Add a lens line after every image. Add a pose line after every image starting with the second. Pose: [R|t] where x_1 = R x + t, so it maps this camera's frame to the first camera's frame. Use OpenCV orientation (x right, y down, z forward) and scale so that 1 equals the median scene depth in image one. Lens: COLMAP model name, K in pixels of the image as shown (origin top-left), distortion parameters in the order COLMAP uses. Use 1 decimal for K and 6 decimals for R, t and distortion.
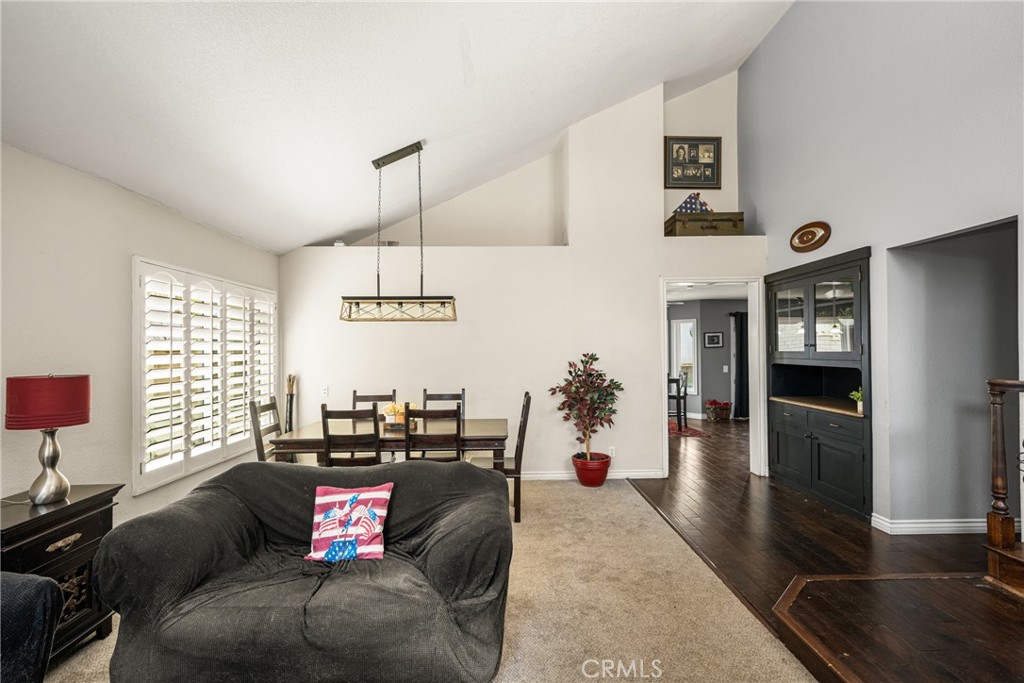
lens RADIAL K [[443.5, 0, 512.0], [0, 443.5, 341.5], [0, 0, 1]] dist [0.009677, 0.000197]
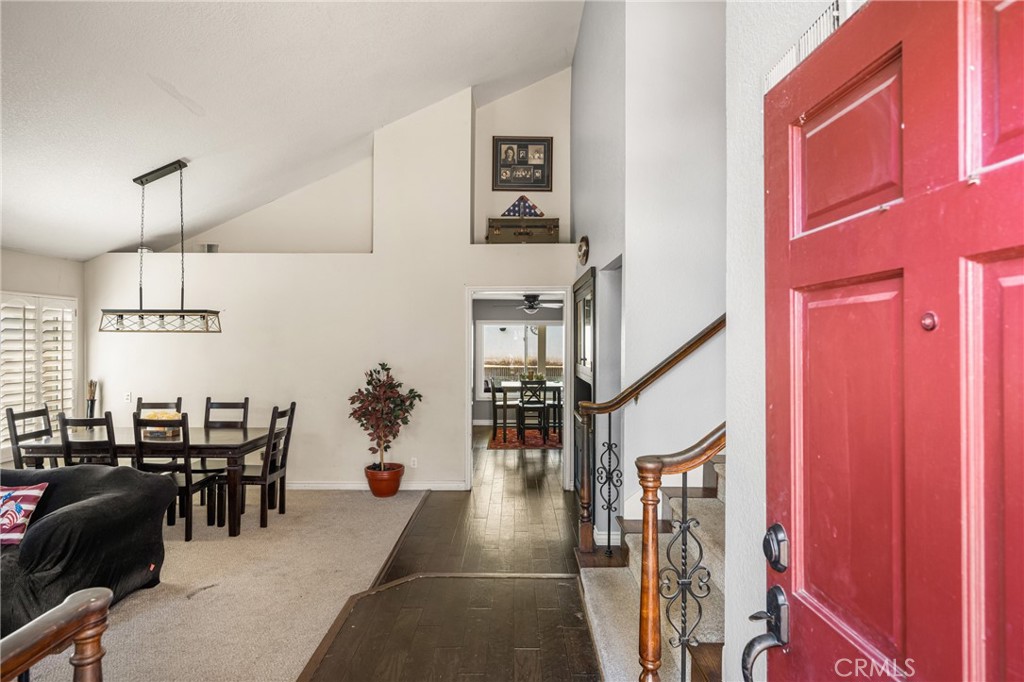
lens RADIAL K [[530.8, 0, 512.0], [0, 530.8, 341.0], [0, 0, 1]] dist [-0.001497, 0.000454]
pose [[0.999296, 0.010884, -0.035909, 0.502470], [-0.010249, 0.999788, 0.017839, -0.047485], [0.036095, -0.017458, 0.999196, -0.175228]]
